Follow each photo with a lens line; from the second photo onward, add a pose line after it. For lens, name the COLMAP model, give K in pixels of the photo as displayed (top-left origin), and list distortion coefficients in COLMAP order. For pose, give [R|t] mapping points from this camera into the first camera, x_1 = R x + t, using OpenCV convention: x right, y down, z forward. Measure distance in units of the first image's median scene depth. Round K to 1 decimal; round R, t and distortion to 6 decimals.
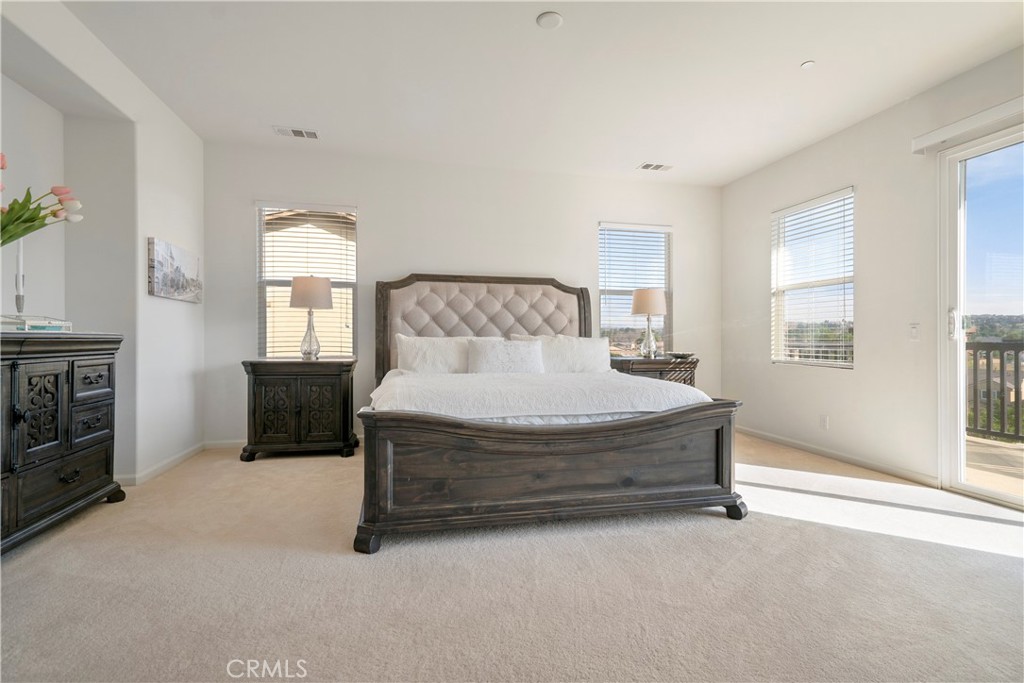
lens RADIAL K [[485.3, 0, 512.1], [0, 485.3, 337.8], [0, 0, 1]] dist [-0.007777, 0.003335]
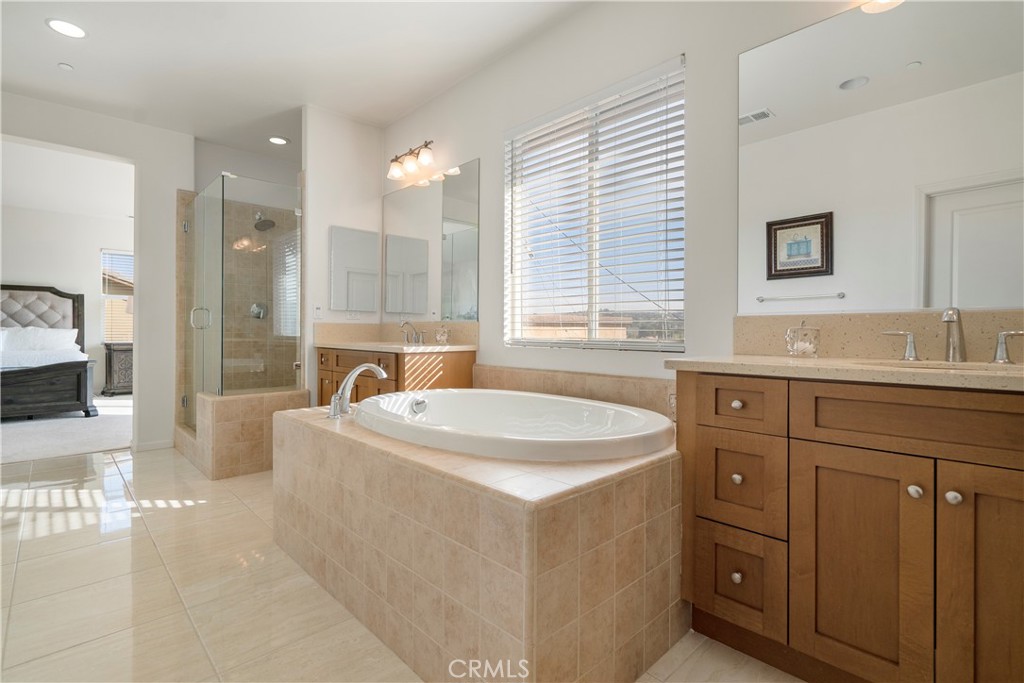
lens RADIAL K [[485.3, 0, 514.2], [0, 485.3, 337.0], [0, 0, 1]] dist [-0.007777, 0.003335]
pose [[0.858726, 0.000890, 0.512435, 0.572044], [-0.006968, 0.999926, 0.009939, 0.000395], [-0.512388, -0.012105, 0.858669, -0.995867]]
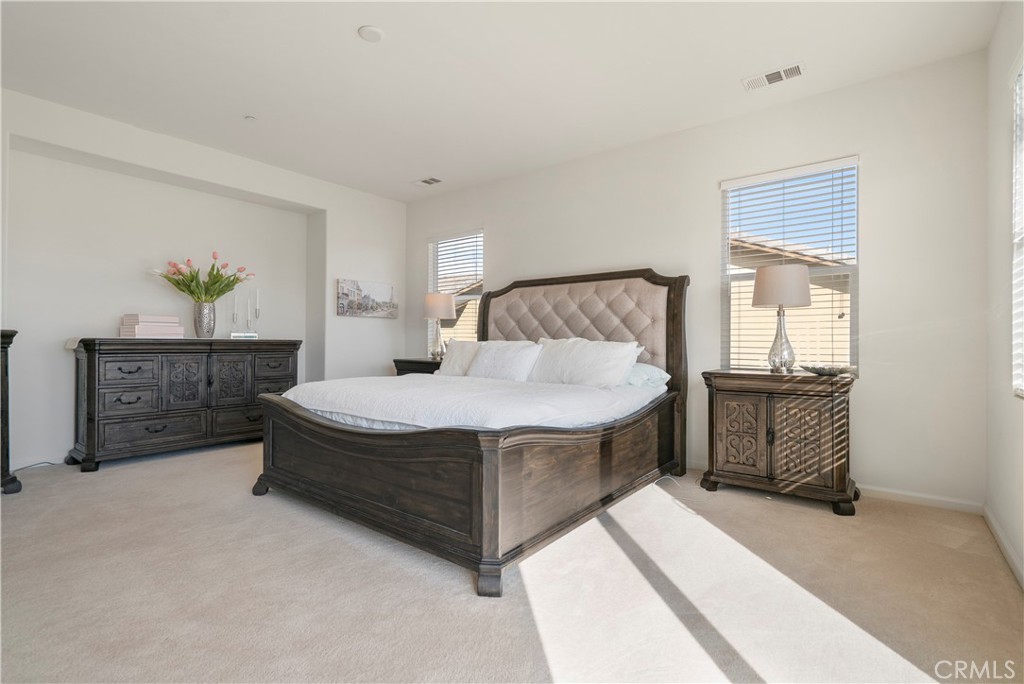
lens RADIAL K [[485.3, 0, 508.6], [0, 485.3, 334.7], [0, 0, 1]] dist [-0.007777, 0.003335]
pose [[0.619977, -0.014518, -0.784486, 0.629533], [0.000262, 0.999833, -0.018296, 0.002445], [0.784620, 0.011138, 0.619877, 0.349219]]
